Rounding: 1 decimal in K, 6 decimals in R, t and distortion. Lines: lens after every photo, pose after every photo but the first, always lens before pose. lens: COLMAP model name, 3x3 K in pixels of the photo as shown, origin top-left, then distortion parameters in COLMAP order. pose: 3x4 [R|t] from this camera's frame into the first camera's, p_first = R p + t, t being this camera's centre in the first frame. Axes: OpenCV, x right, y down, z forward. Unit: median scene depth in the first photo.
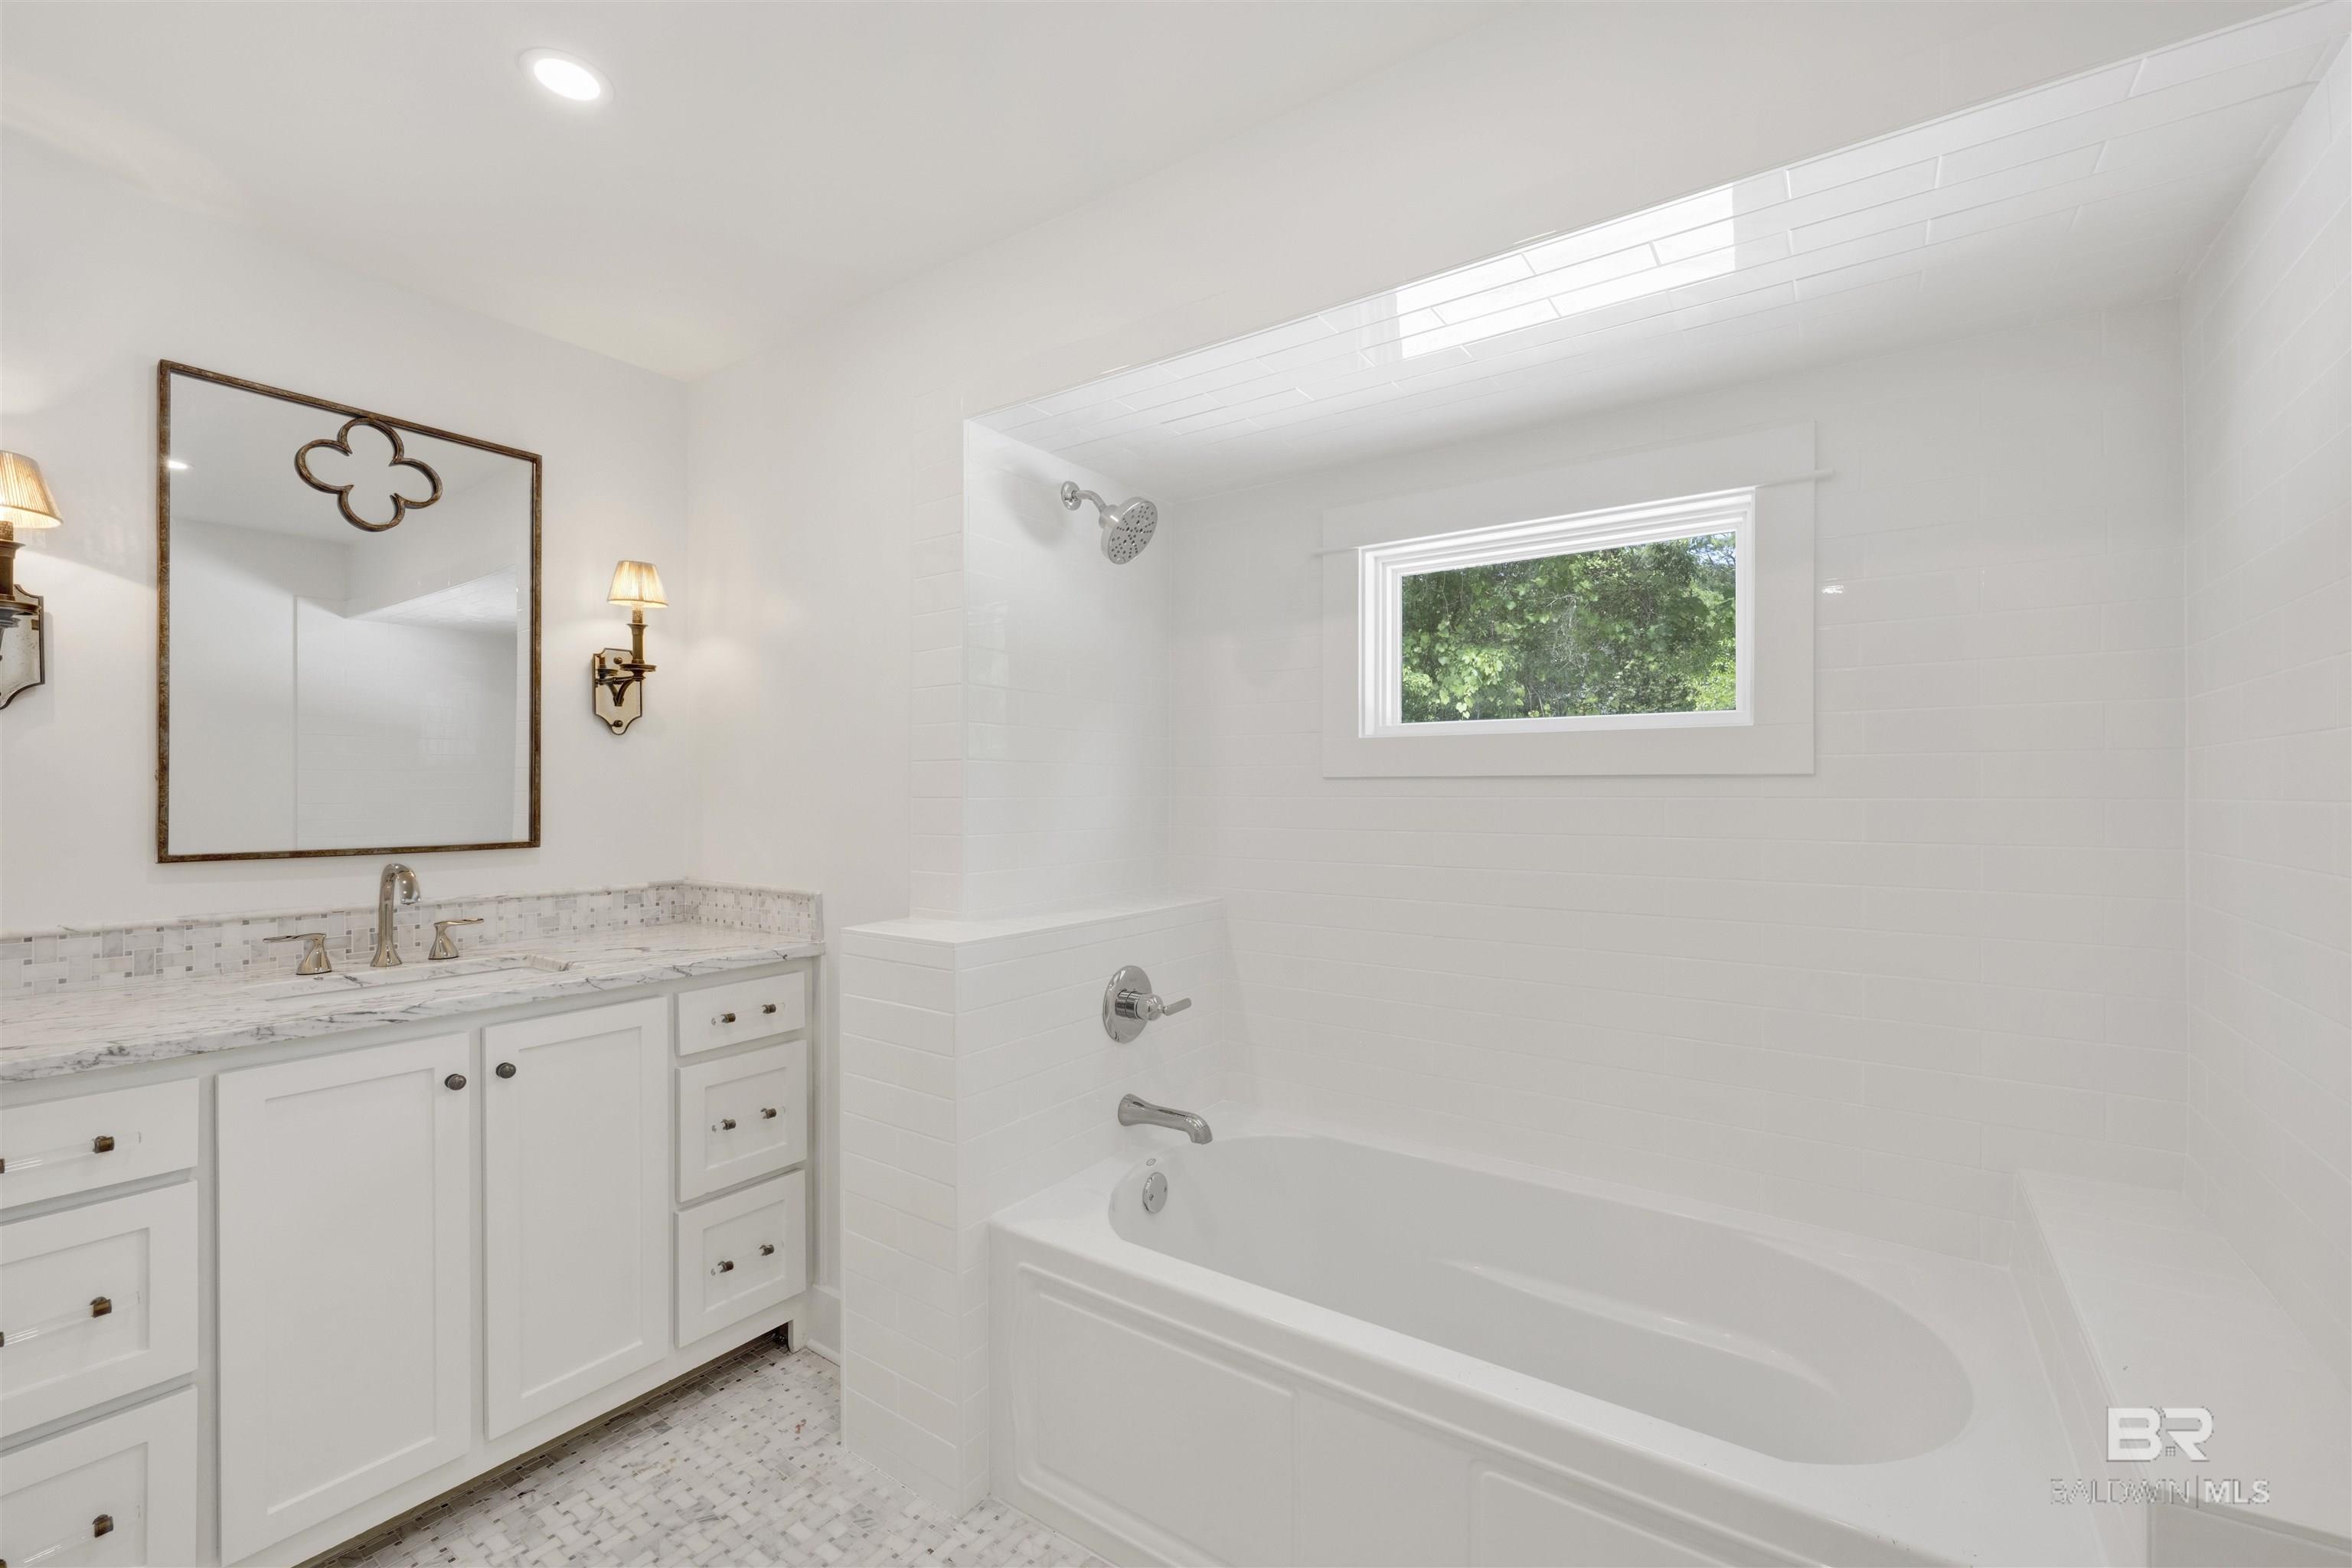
lens RADIAL K [[967.8, 0, 1177.6], [0, 967.8, 788.6], [0, 0, 1]] dist [-0.001800, 0.000432]
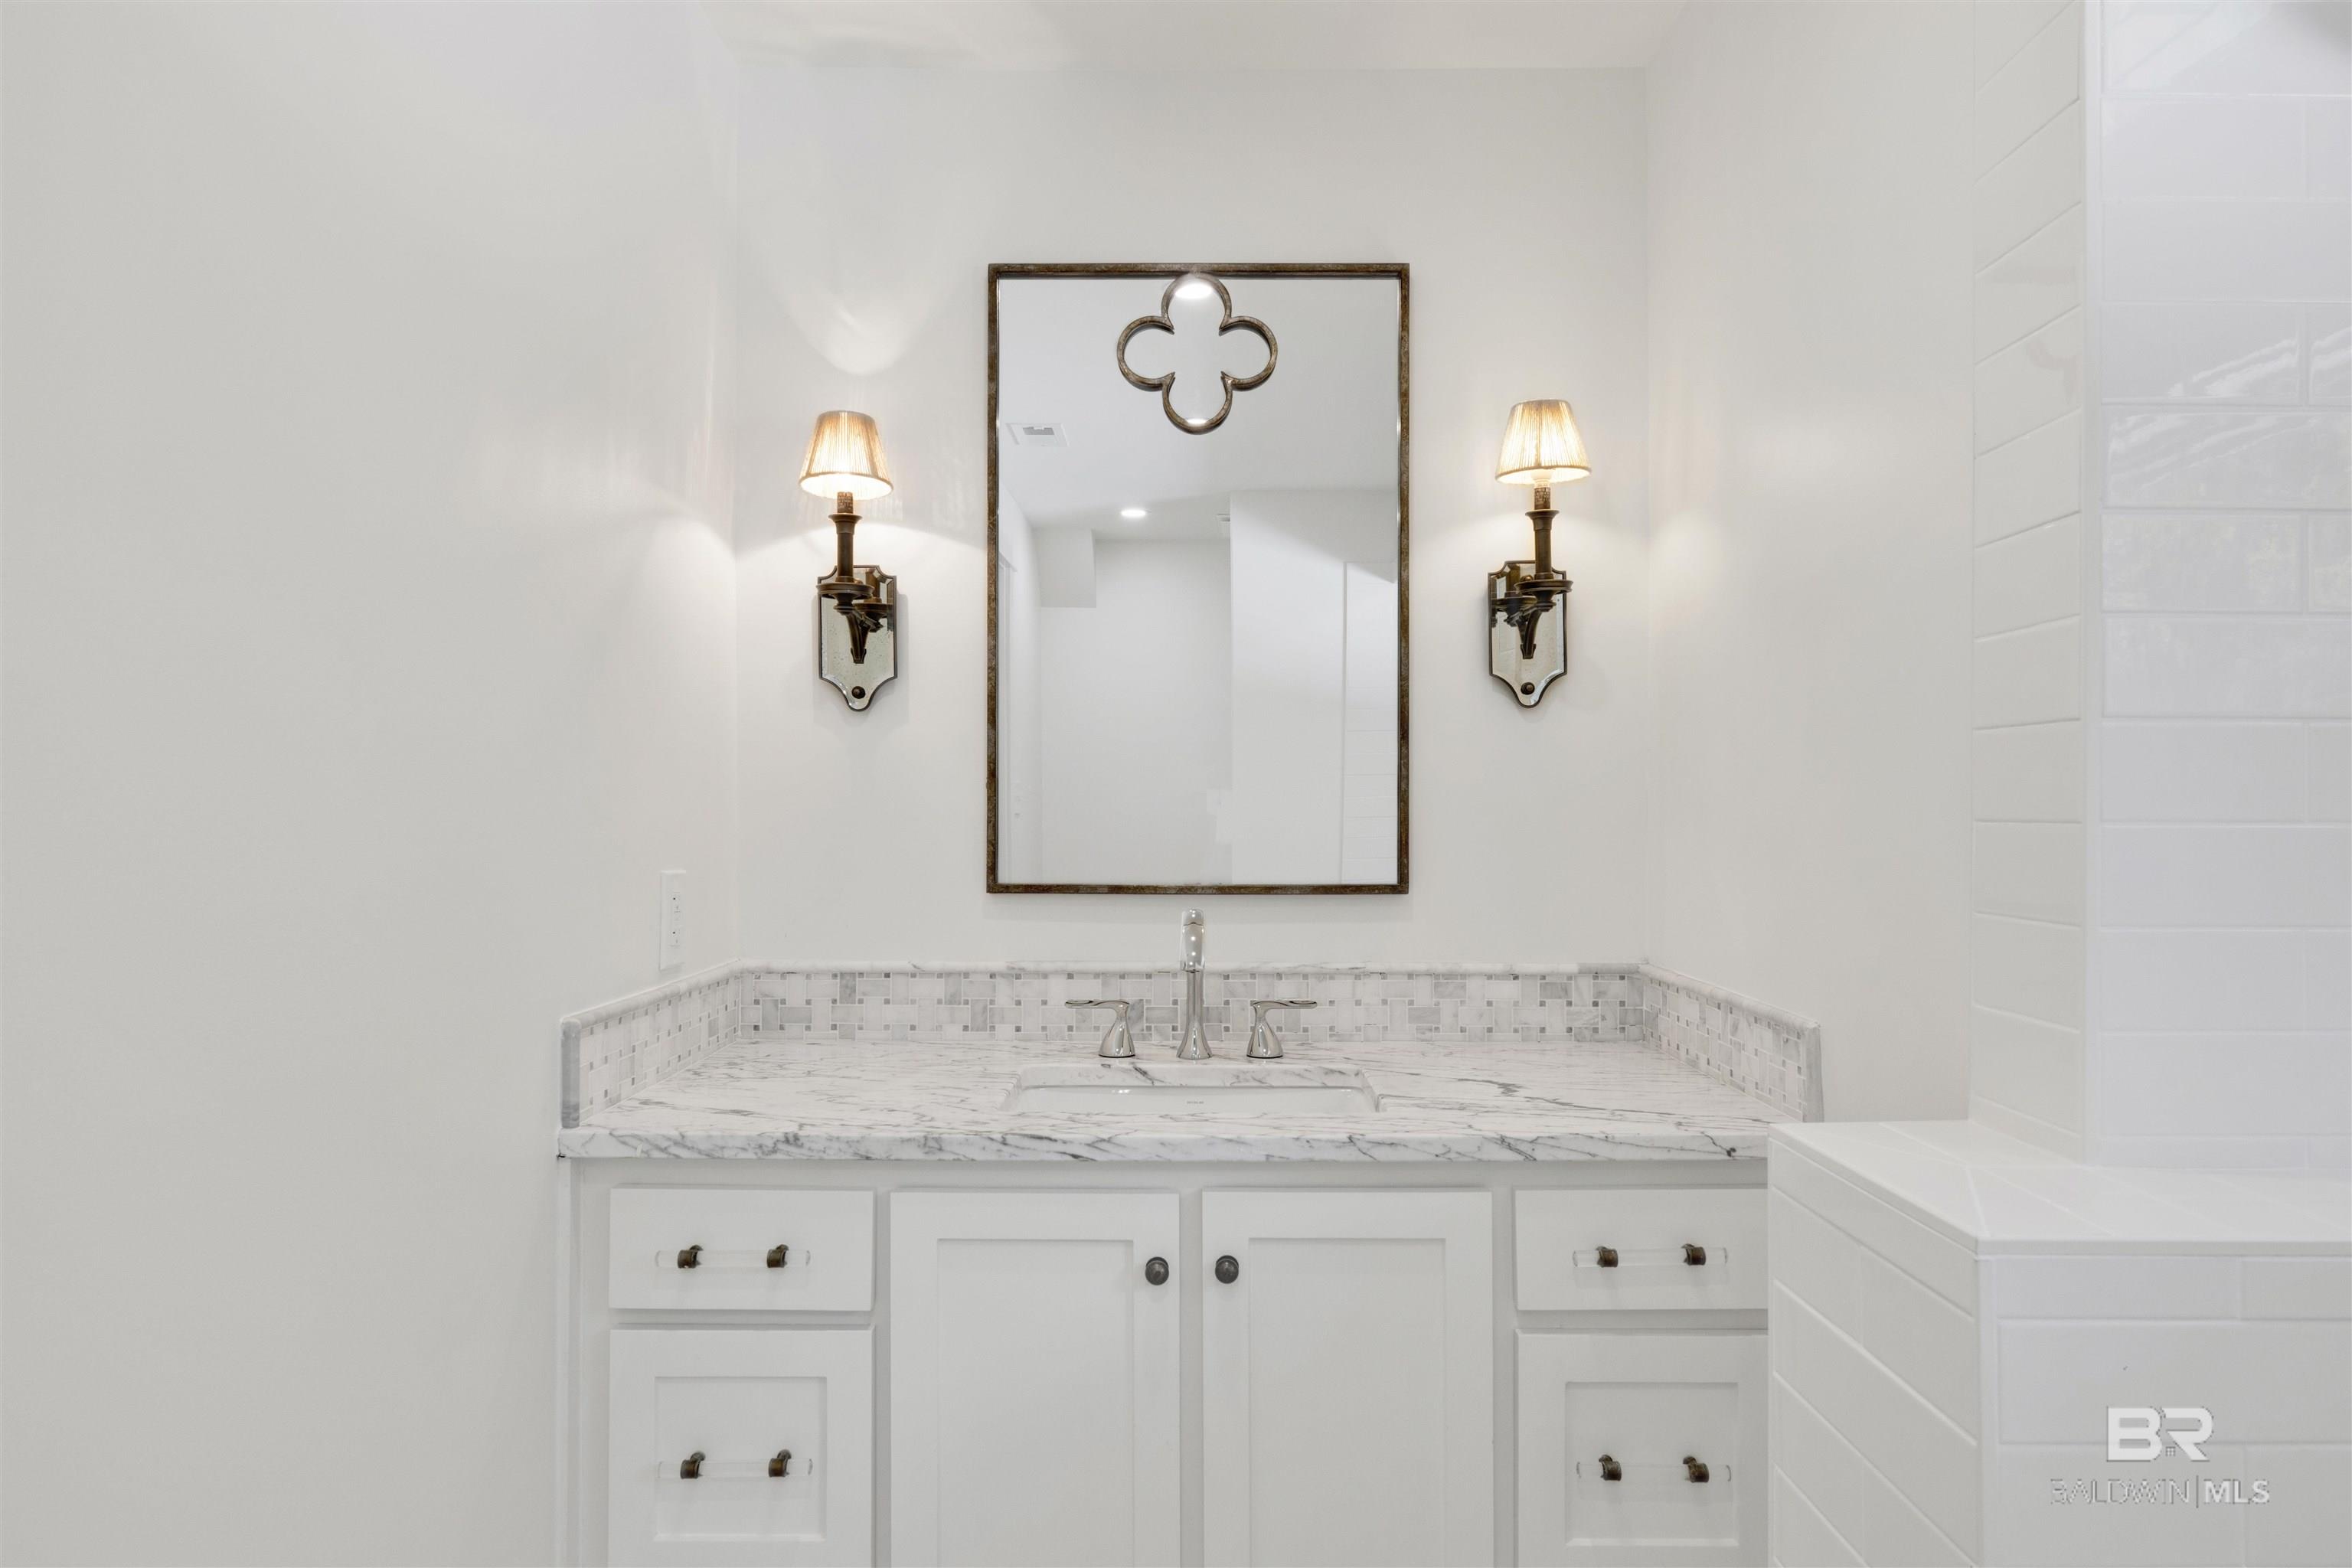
lens RADIAL K [[1477.7, 0, 1177.6], [0, 1477.7, 794.2], [0, 0, 1]] dist [-0.003949, 0.000663]
pose [[0.579669, -0.004096, -0.814842, 0.031655], [0.001311, 0.999991, -0.004094, 0.000107], [0.814851, 0.001305, 0.579669, 0.382476]]
